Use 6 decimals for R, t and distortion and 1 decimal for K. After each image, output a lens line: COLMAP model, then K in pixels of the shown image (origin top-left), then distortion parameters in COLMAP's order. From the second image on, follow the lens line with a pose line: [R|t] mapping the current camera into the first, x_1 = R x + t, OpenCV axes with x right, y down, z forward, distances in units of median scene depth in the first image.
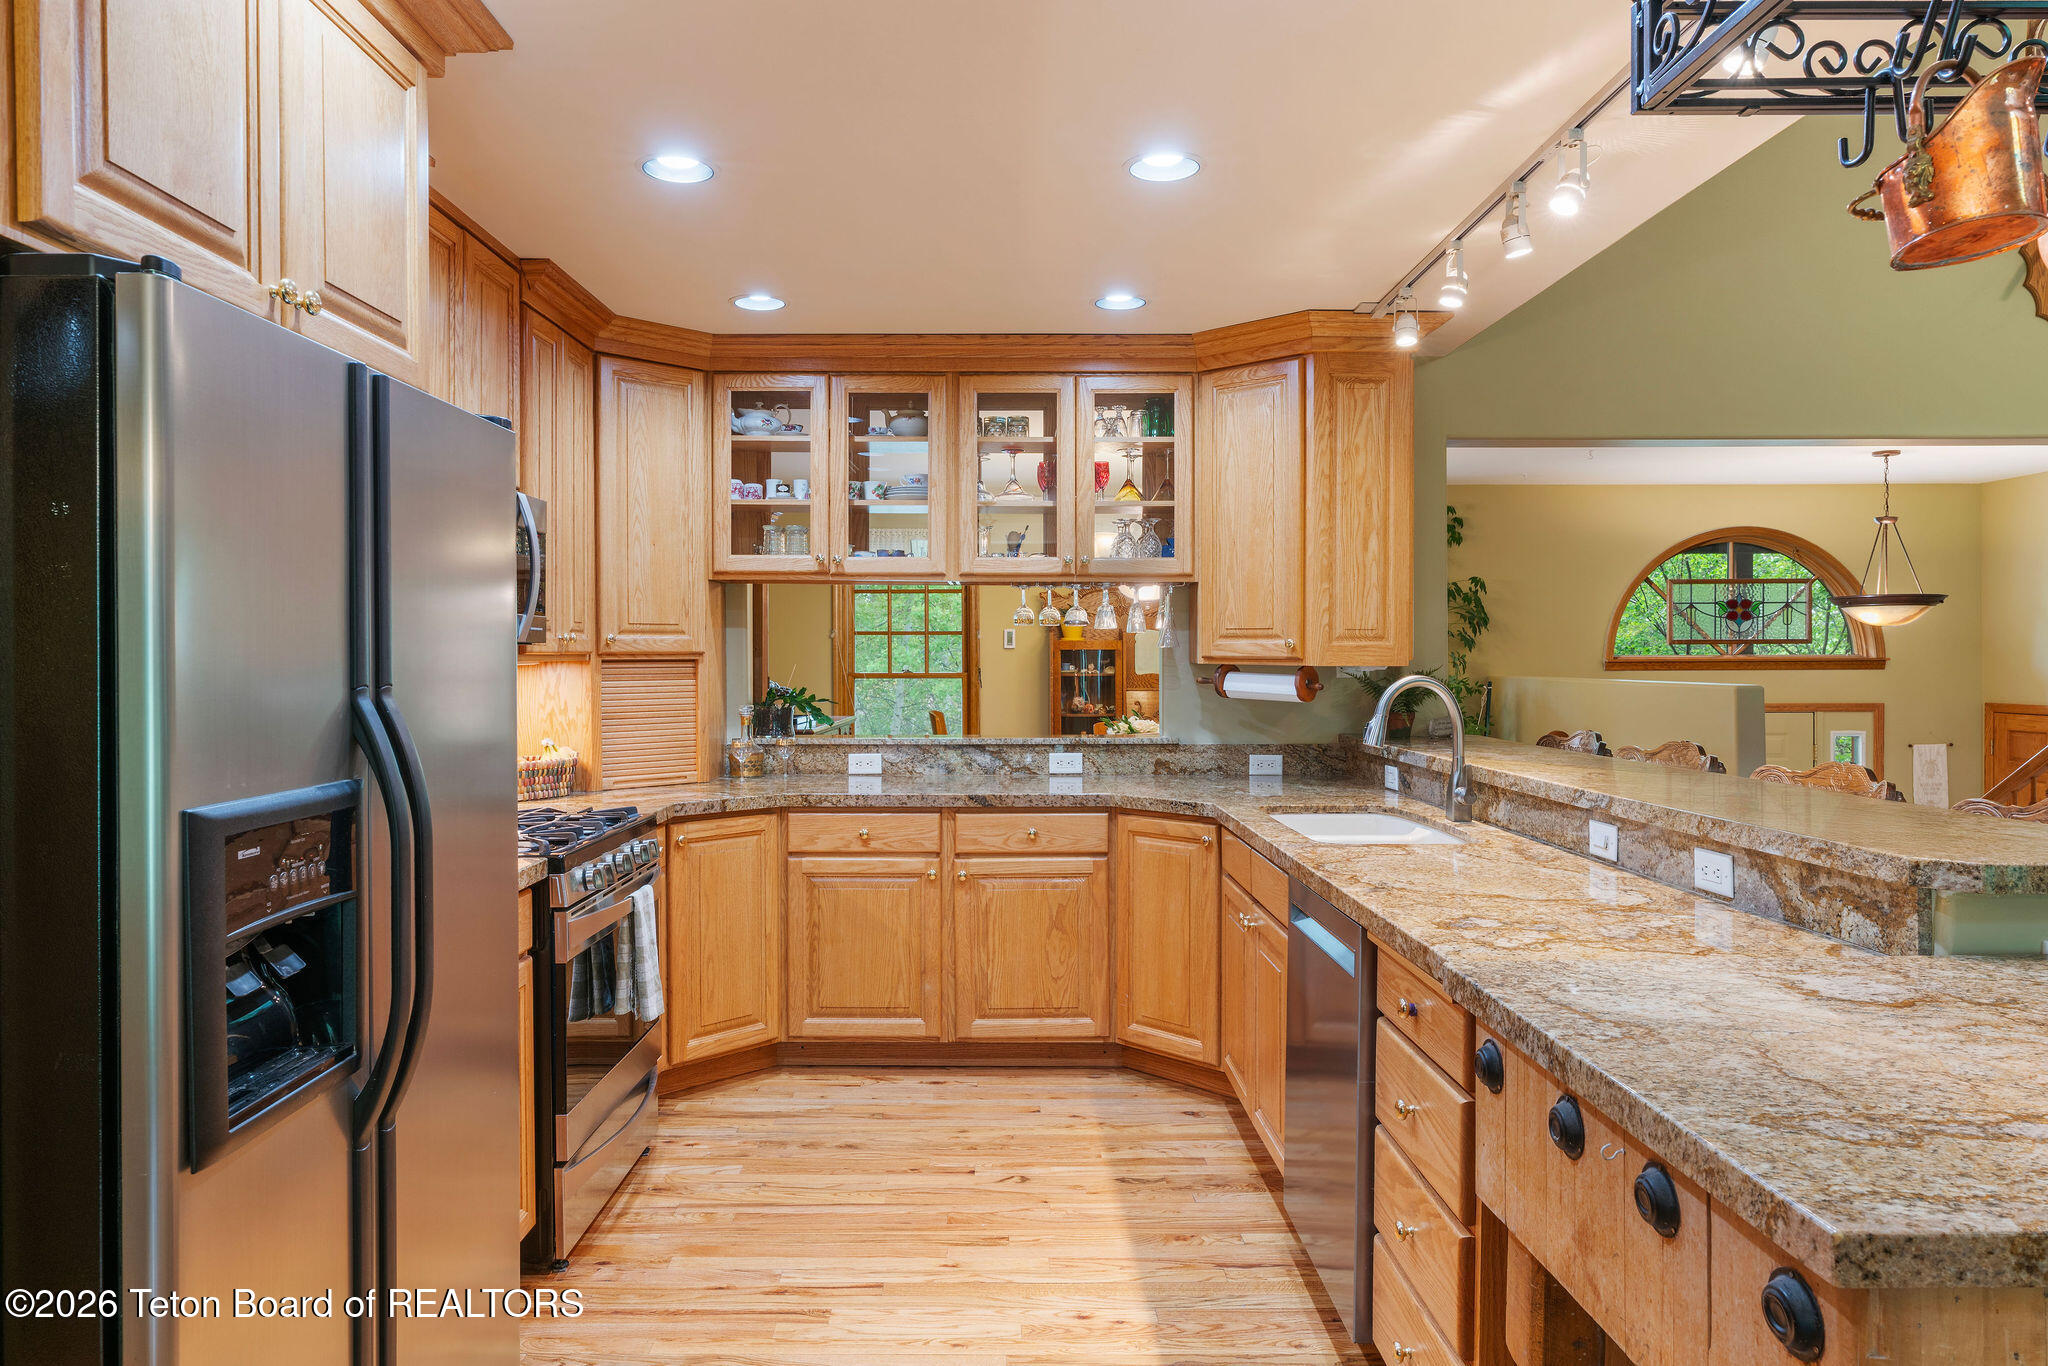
lens RADIAL K [[1295.1, 0, 1024.0], [0, 1295.1, 683.0], [0, 0, 1]] dist [0.002692, -0.001248]
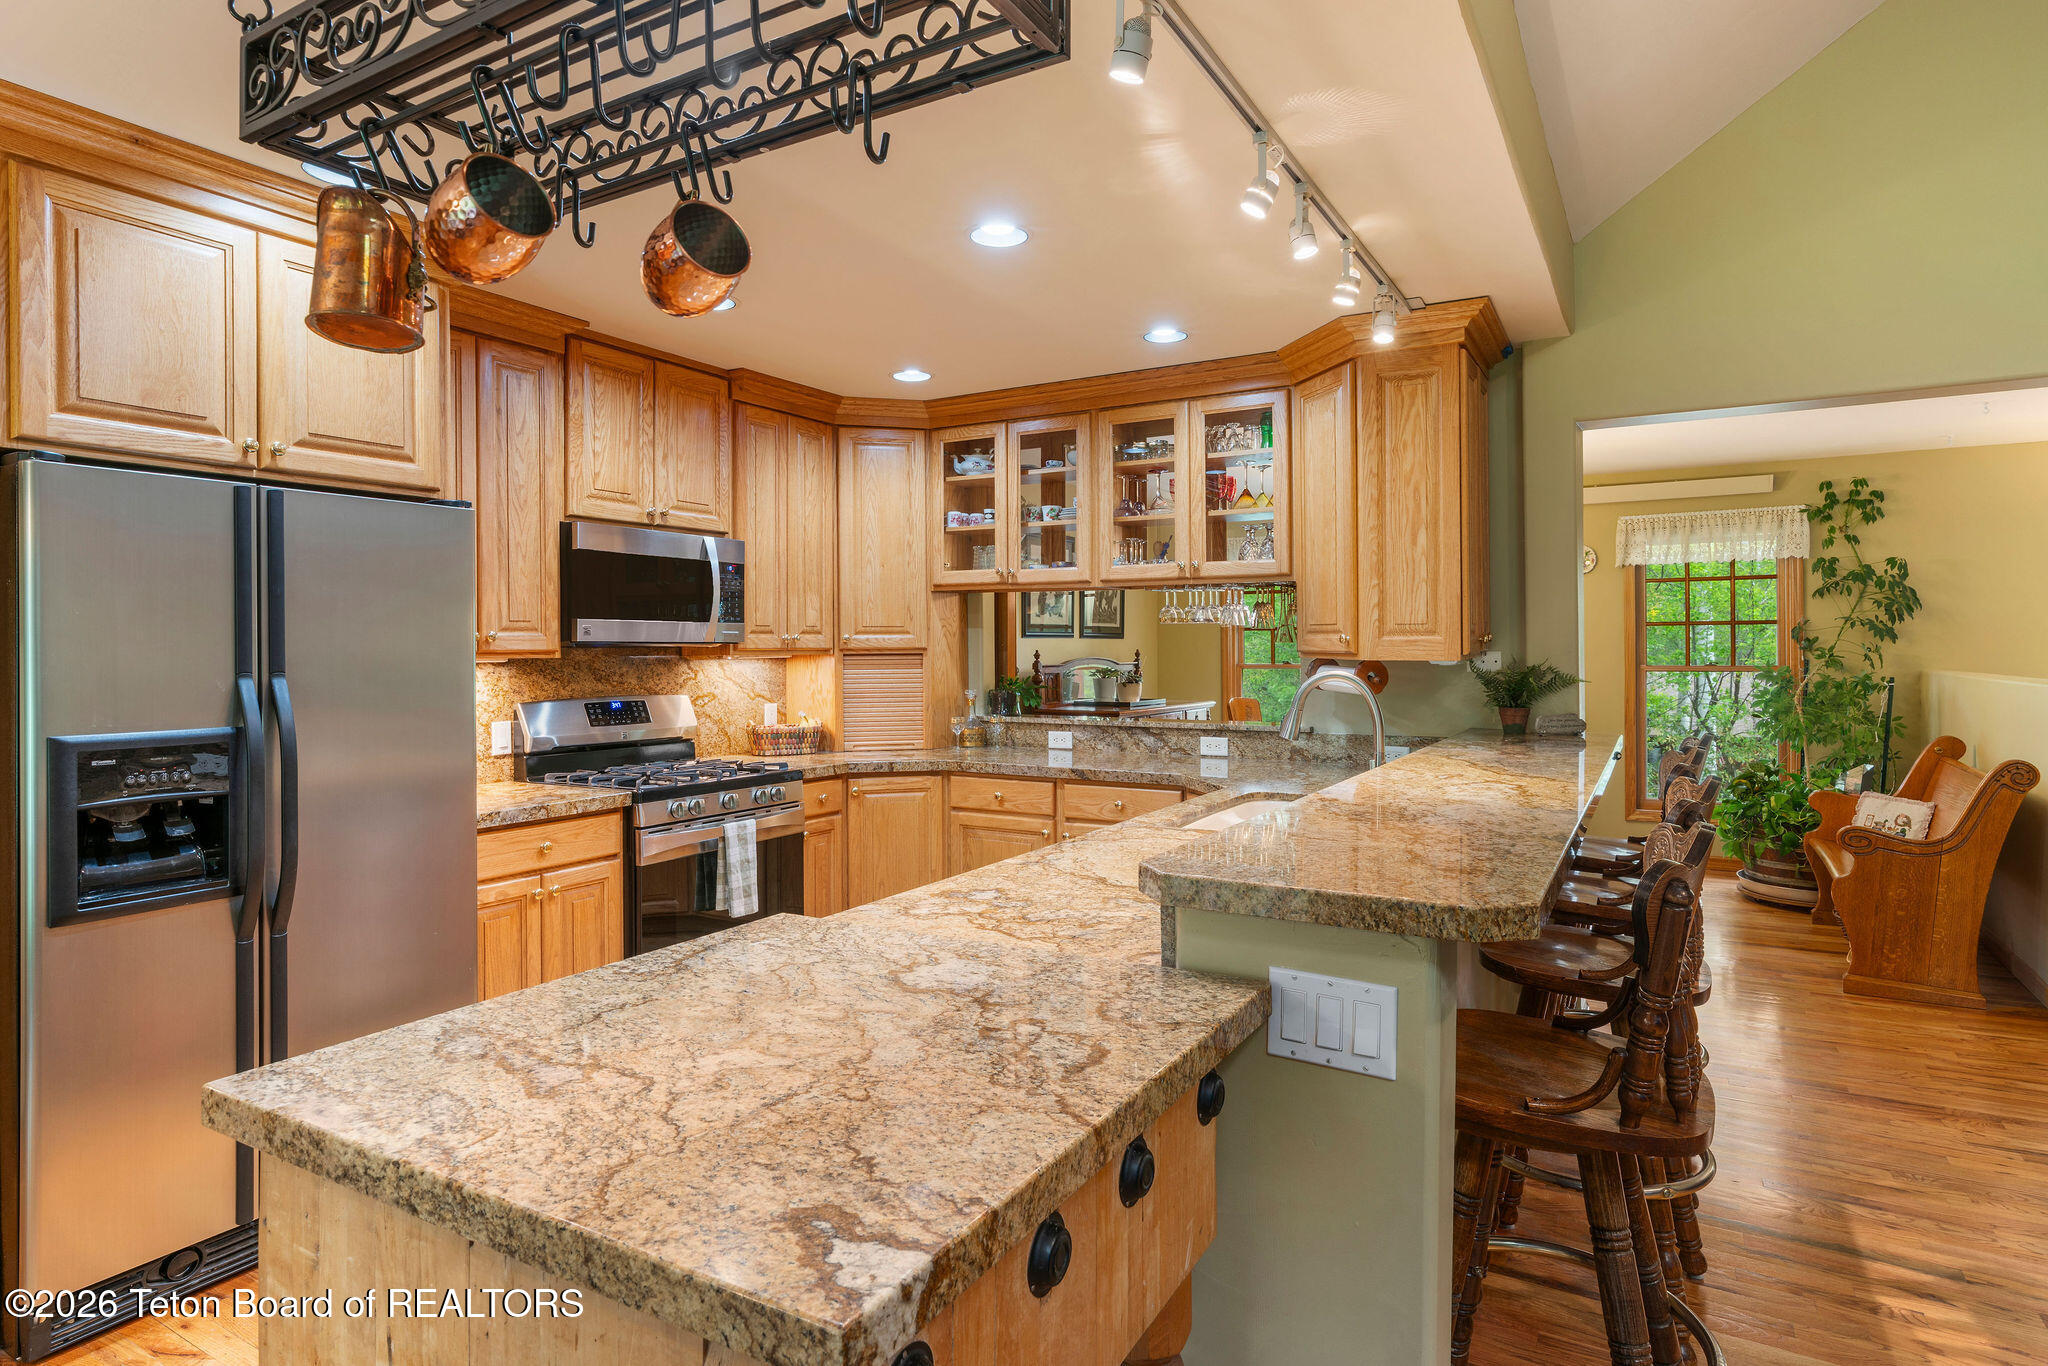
lens RADIAL K [[1128.6, 0, 1024.1], [0, 1128.6, 660.4], [0, 0, 1]] dist [-0.005368, 0.000296]
pose [[0.860798, 0.003447, -0.508935, 0.439344], [-0.007987, 0.999945, -0.006736, -0.004832], [0.508884, 0.009863, 0.860778, 0.092582]]
